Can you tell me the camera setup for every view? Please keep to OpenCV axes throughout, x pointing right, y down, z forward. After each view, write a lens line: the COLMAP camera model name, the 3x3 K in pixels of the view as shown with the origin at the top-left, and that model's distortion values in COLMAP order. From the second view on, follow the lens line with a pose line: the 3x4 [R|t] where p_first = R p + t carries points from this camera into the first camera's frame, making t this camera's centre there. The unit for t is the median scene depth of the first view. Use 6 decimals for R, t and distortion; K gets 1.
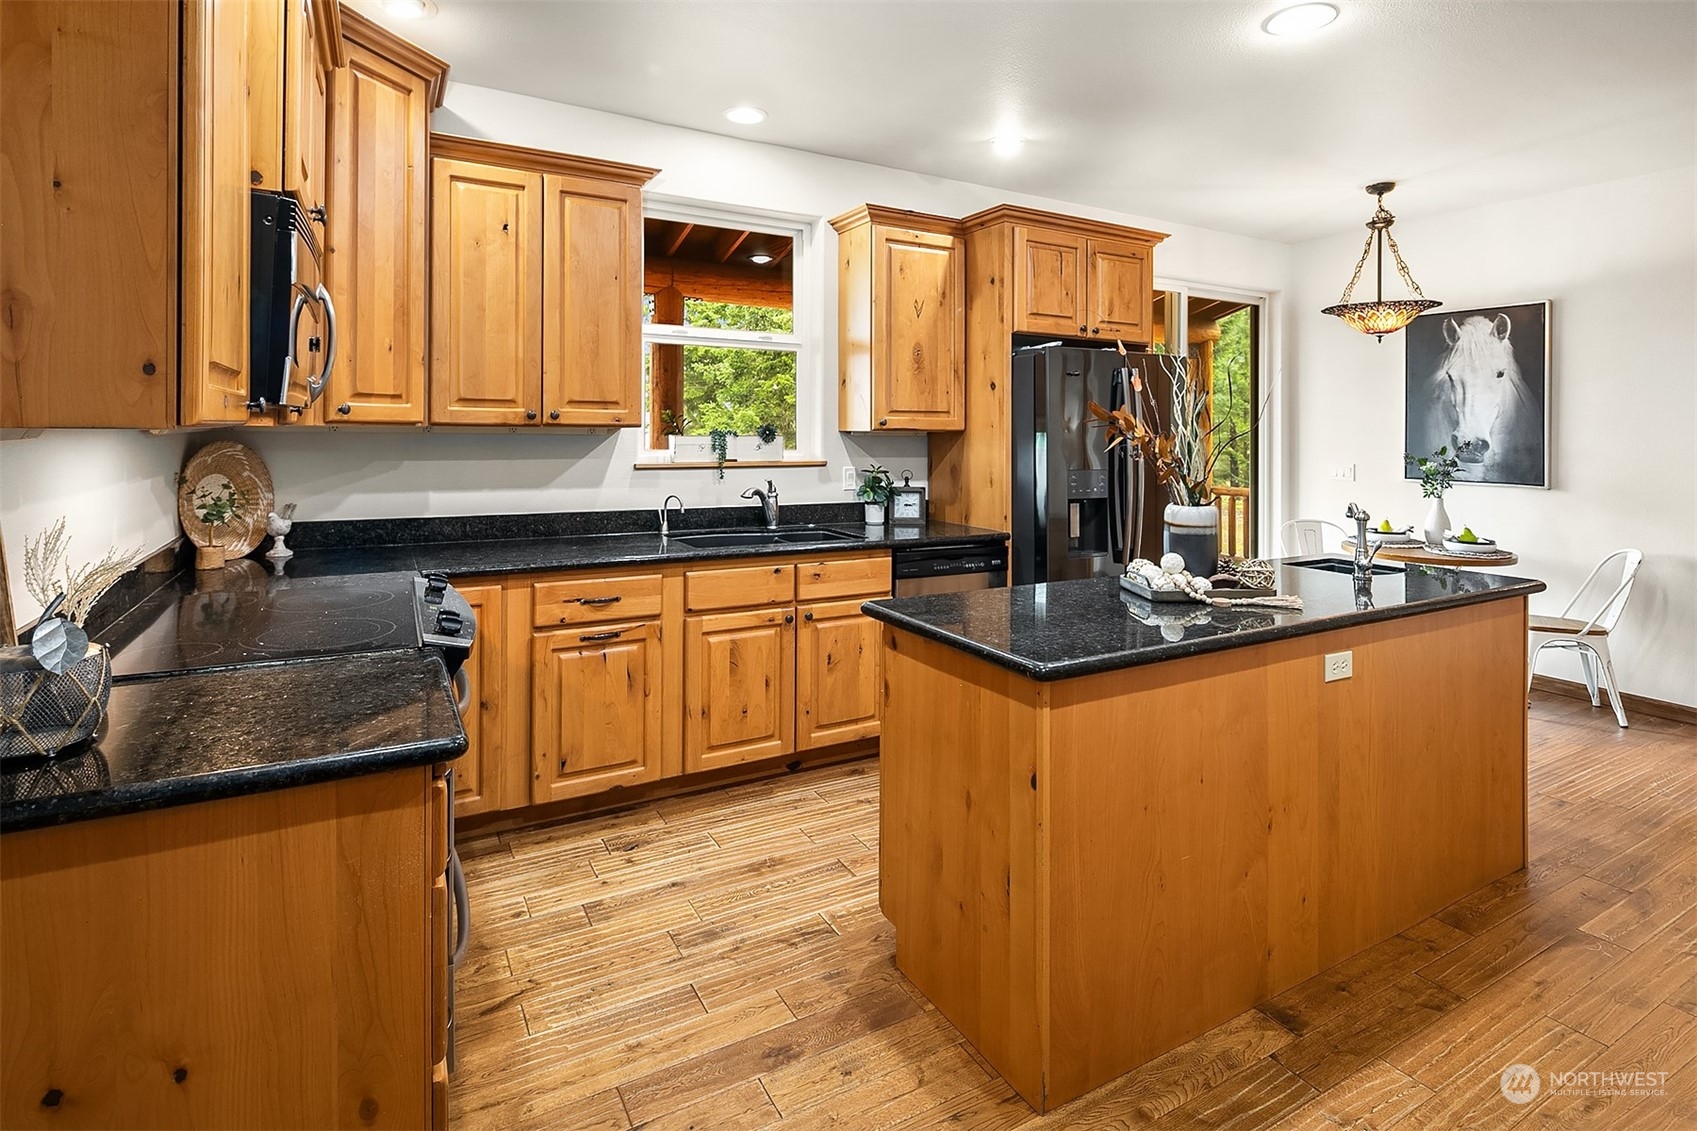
lens RADIAL K [[835.1, 0, 827.1], [0, 835.1, 413.7], [0, 0, 1]] dist [0.007950, -0.004674]
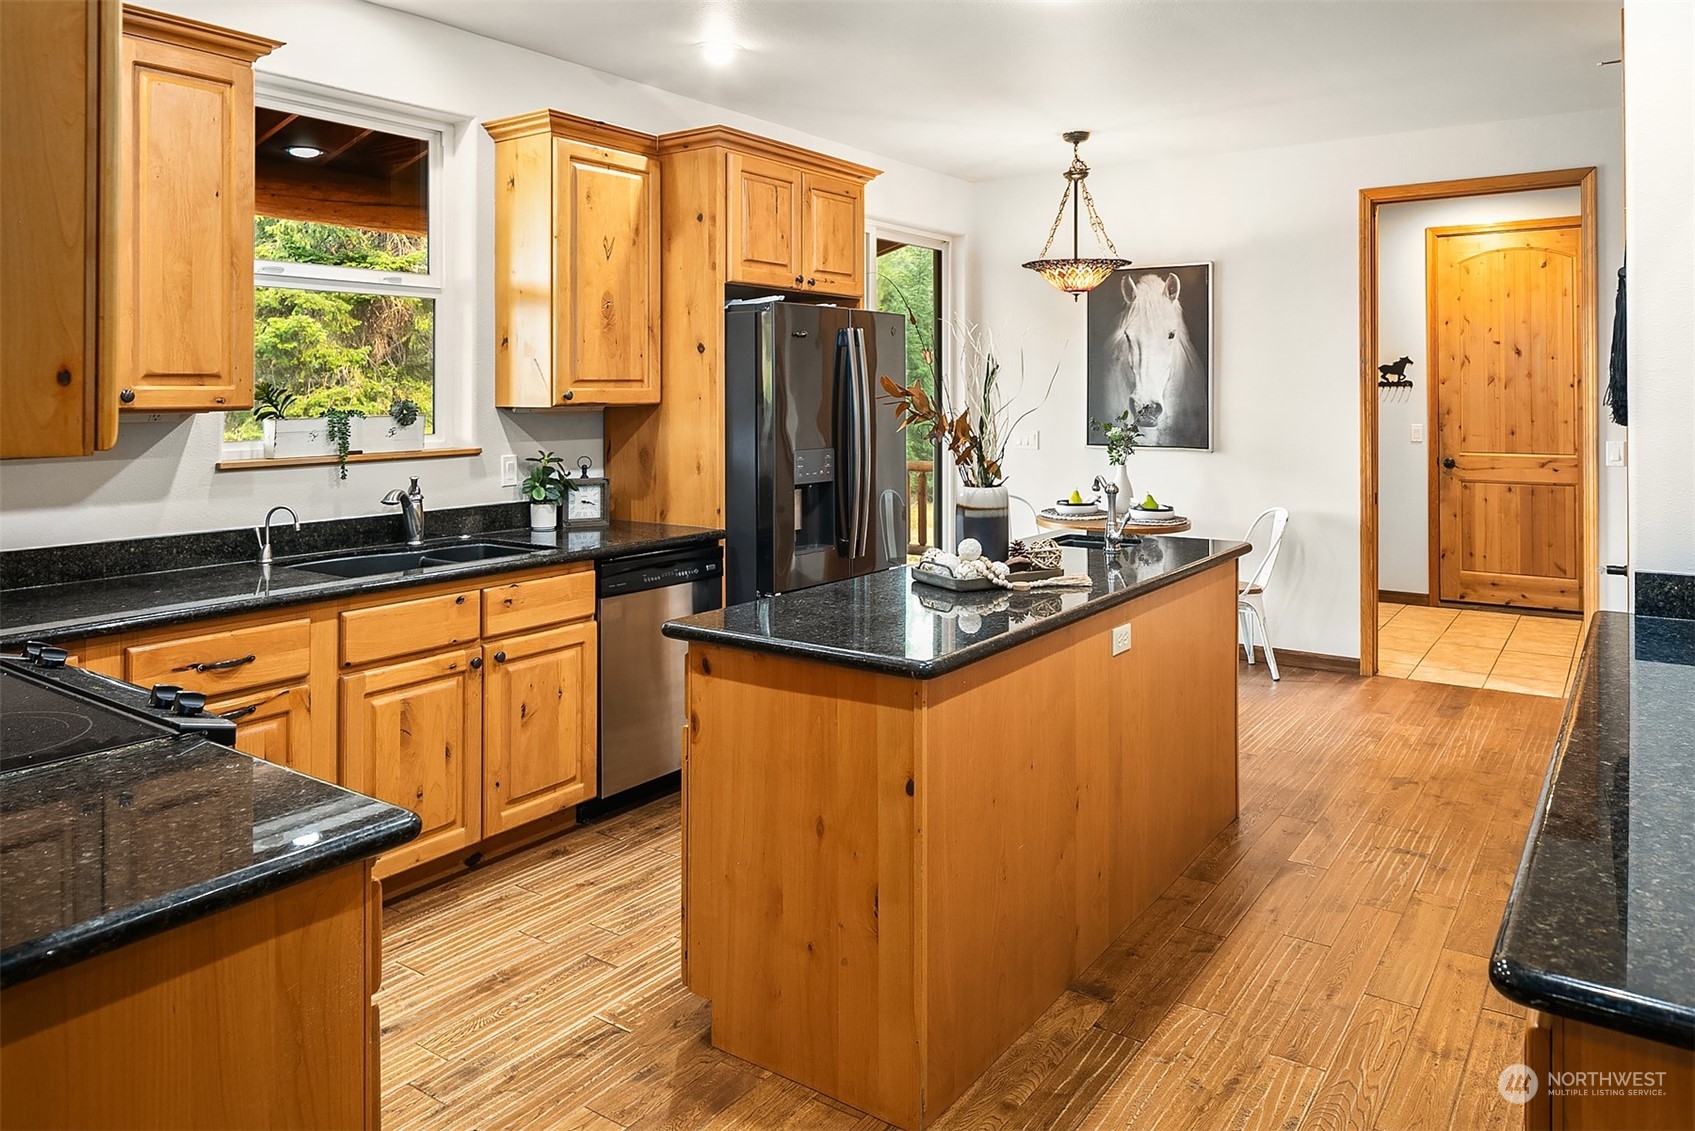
lens RADIAL K [[1175.1, 0, 820.5], [0, 1175.1, 364.7], [0, 0, 1]] dist [0.001194, -0.000833]
pose [[0.902703, -0.002684, 0.430255, -0.186795], [0.002685, 0.999996, 0.000605, -0.018144], [-0.430255, 0.000609, 0.902707, -0.070996]]
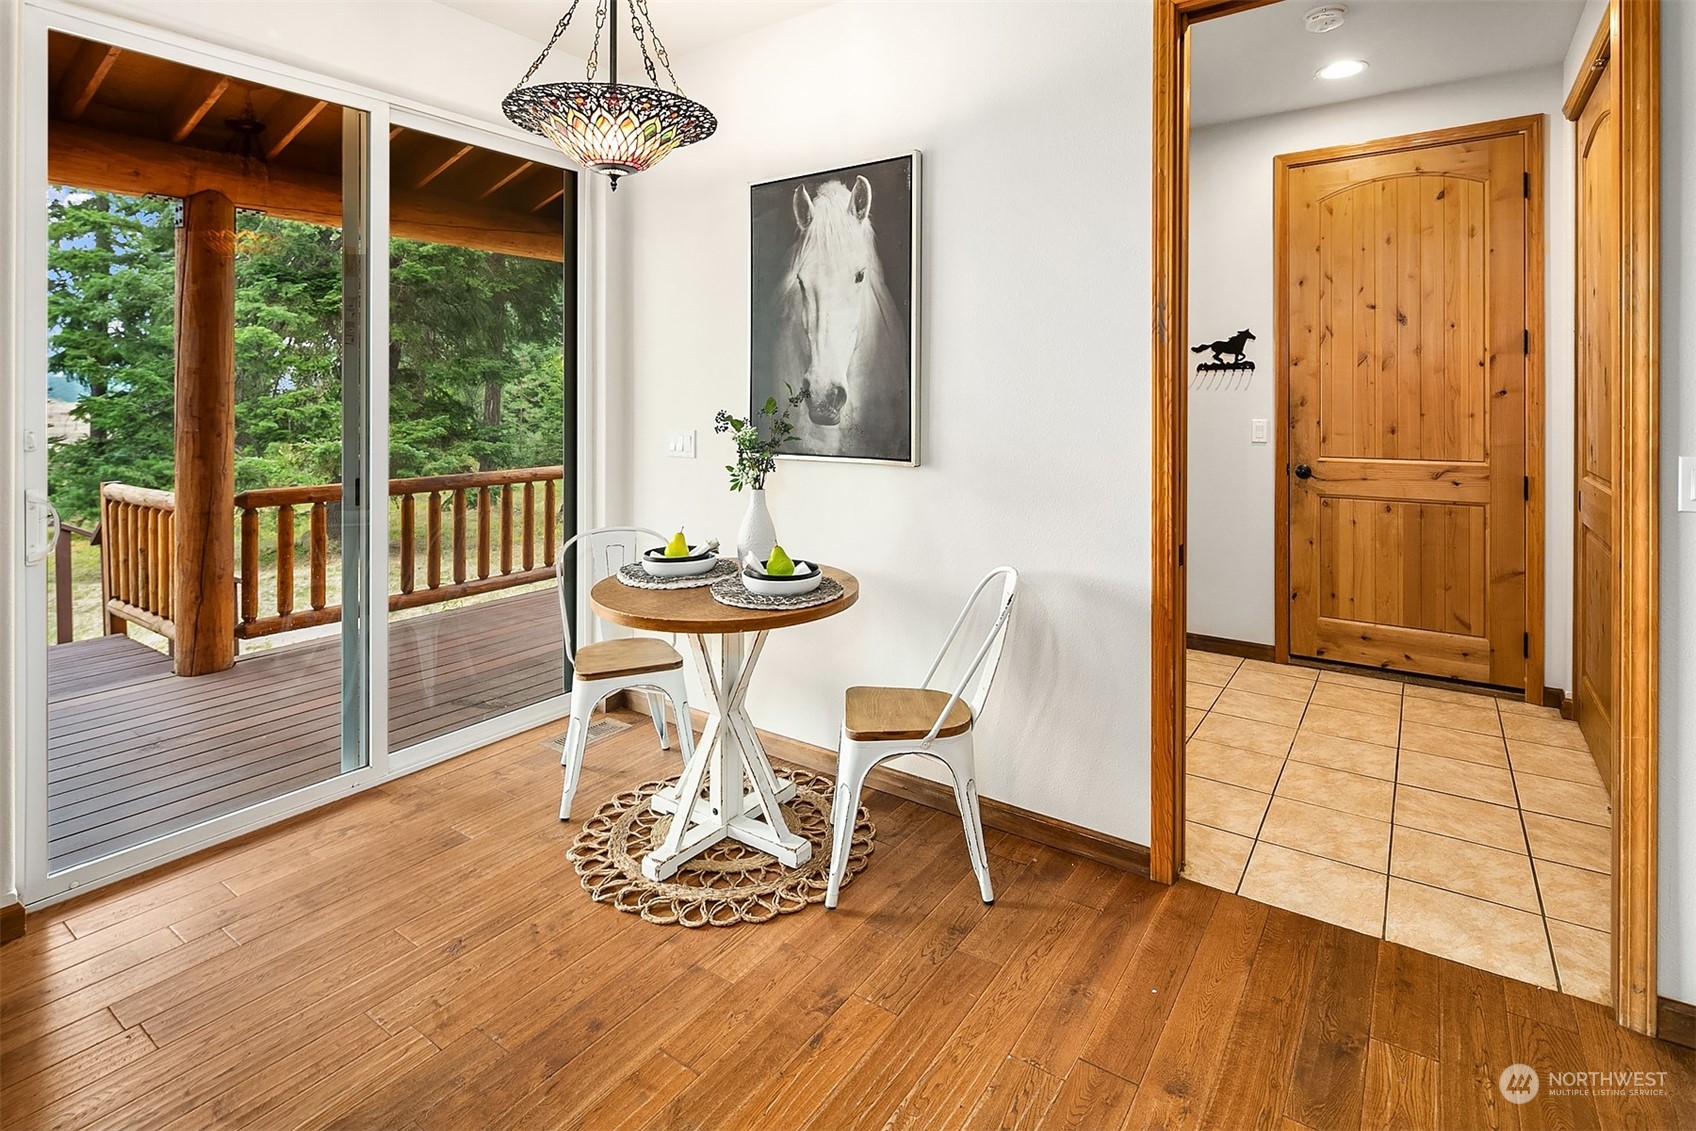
lens RADIAL K [[834.7, 0, 830.6], [0, 834.7, 395.0], [0, 0, 1]] dist [0.007950, -0.004674]
pose [[0.906232, -0.014411, 0.422535, 0.648034], [0.006771, 0.999785, 0.019575, 0.031808], [-0.422727, -0.014878, 0.906135, 0.567500]]
